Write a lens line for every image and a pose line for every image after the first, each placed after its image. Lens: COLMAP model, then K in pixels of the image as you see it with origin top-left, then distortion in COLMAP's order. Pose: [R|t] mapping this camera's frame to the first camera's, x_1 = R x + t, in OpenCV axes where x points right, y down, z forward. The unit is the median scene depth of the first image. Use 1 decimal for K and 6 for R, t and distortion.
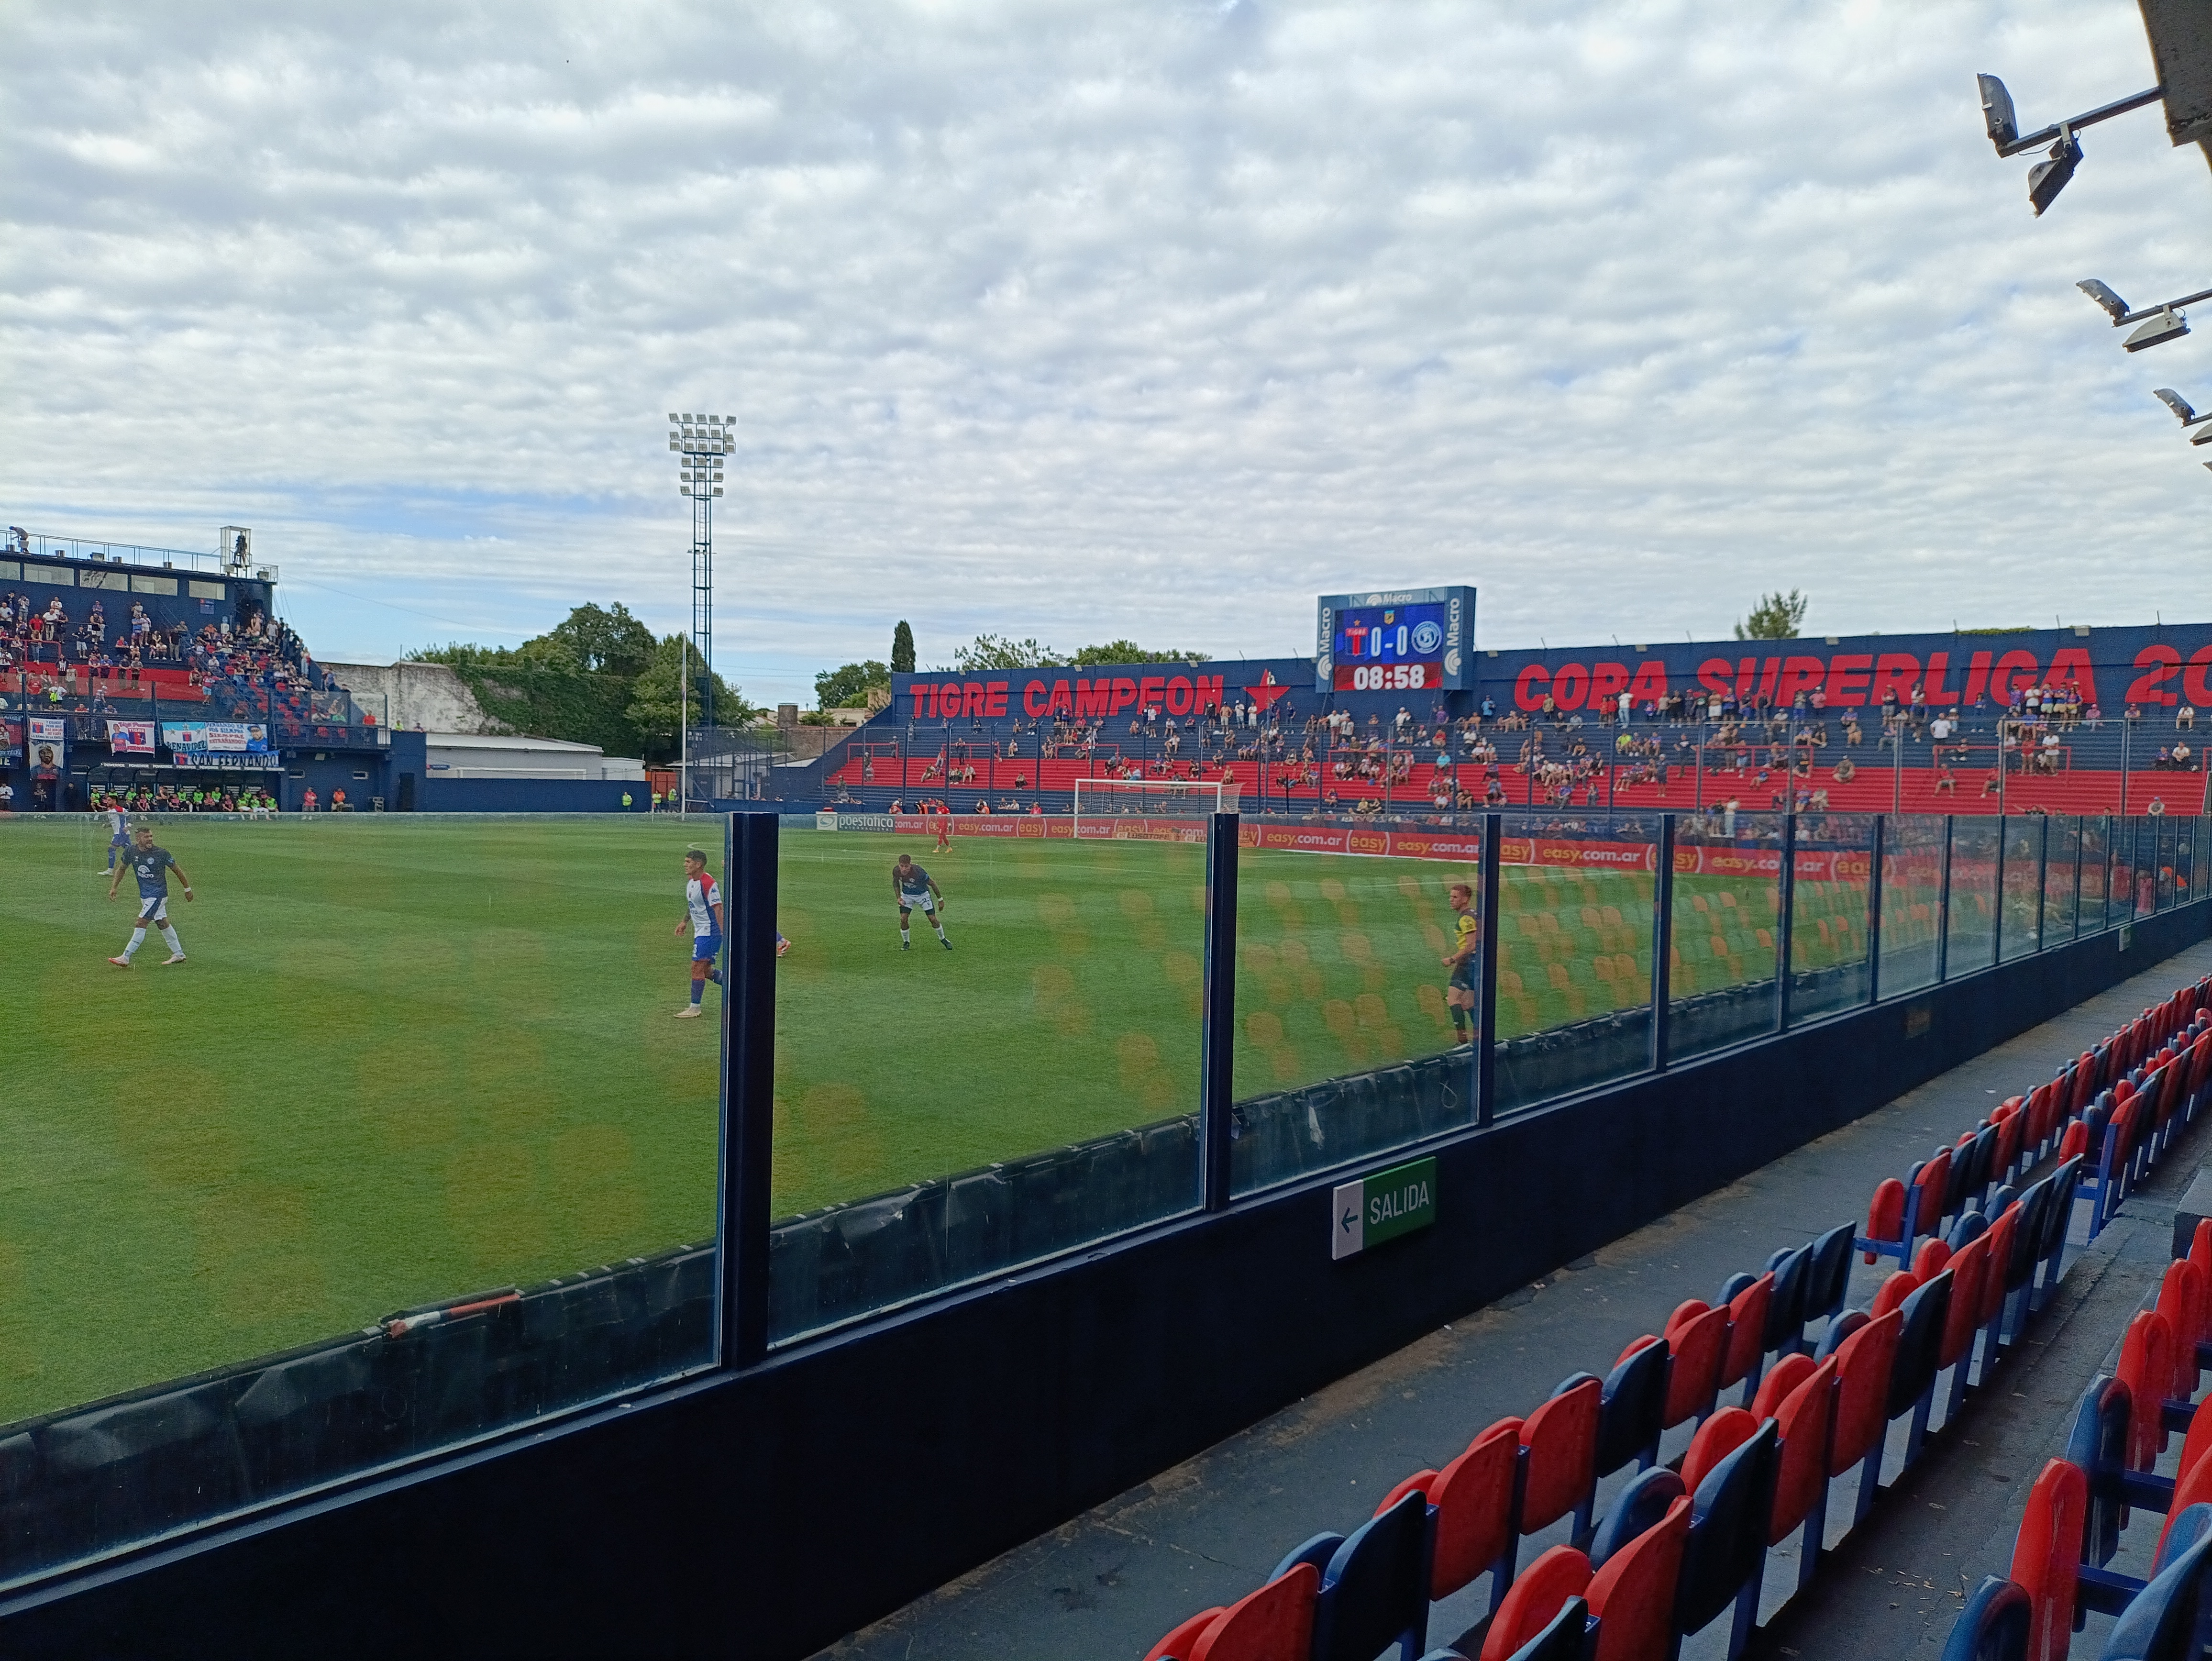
lens RADIAL K [[1618.7, 0, 1106.0], [0, 1618.7, 830.5], [0, 0, 1]] dist [0.006115, 0.000076]
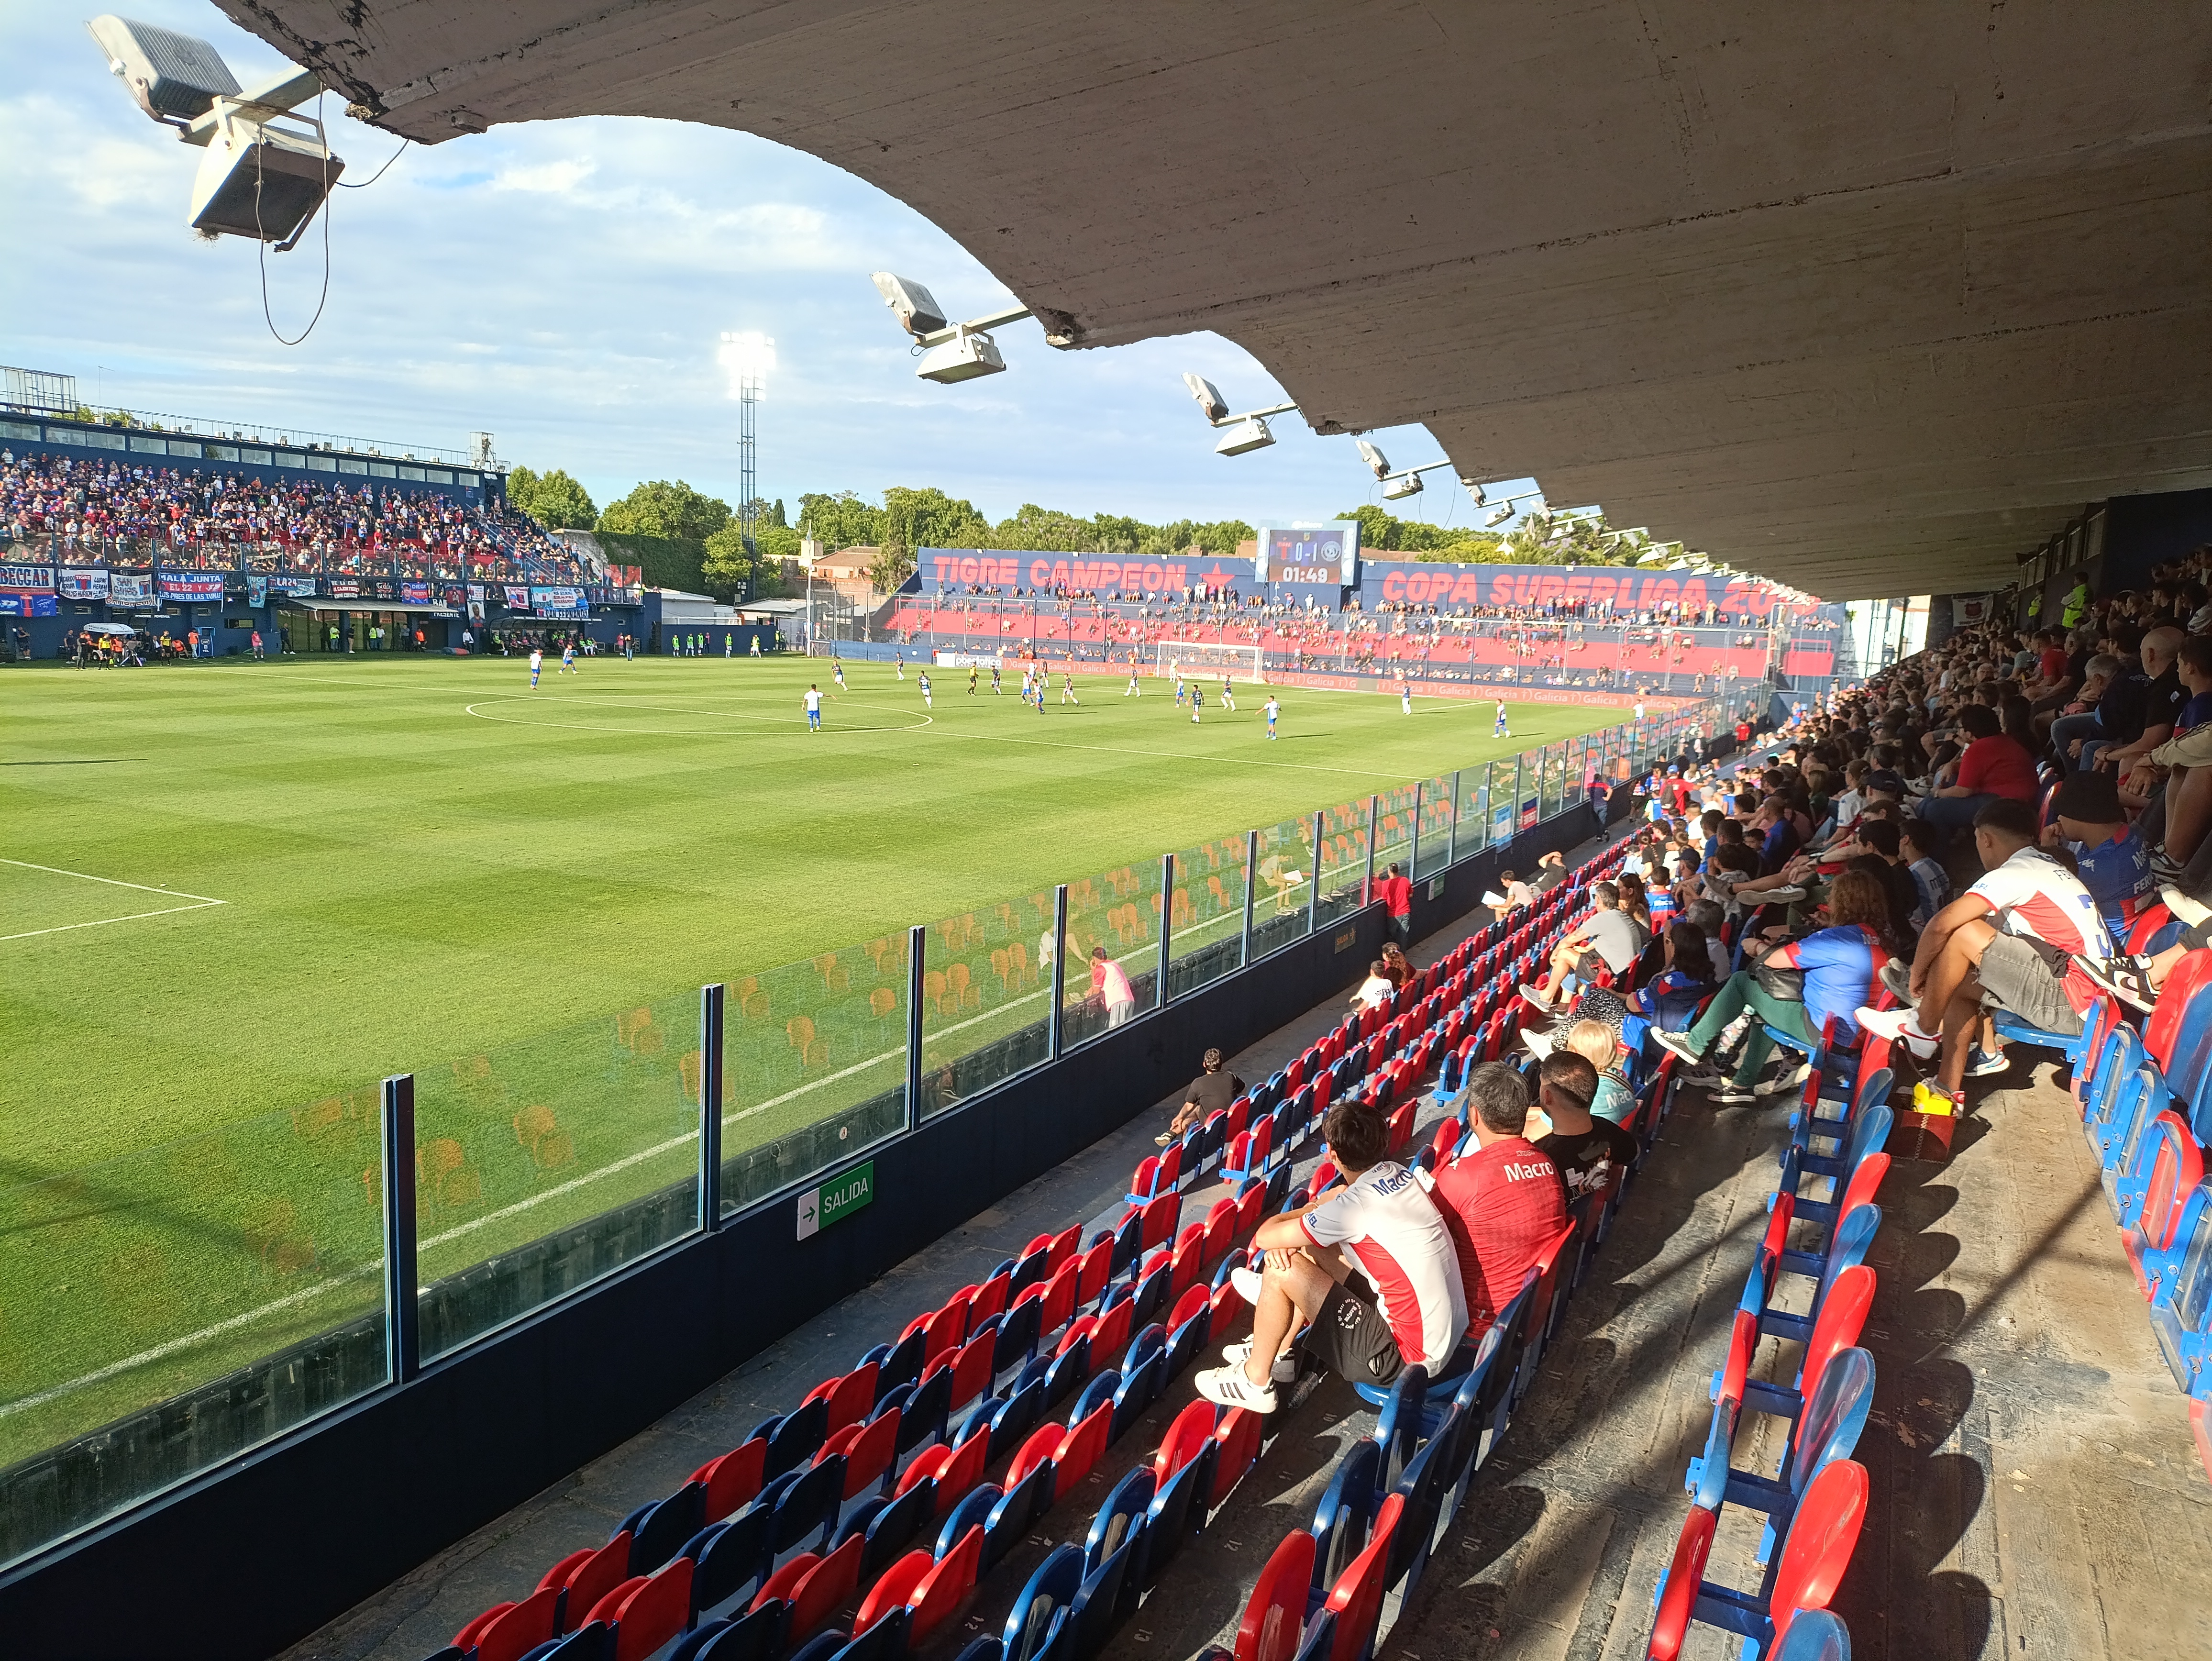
lens RADIAL K [[1618.7, 0, 1106.0], [0, 1618.7, 830.5], [0, 0, 1]] dist [0.006115, 0.000076]
pose [[0.974282, -0.007174, 0.225217, -0.352339], [-0.019462, 0.993079, 0.115826, -0.024332], [-0.224489, -0.117231, 0.967400, -0.491429]]
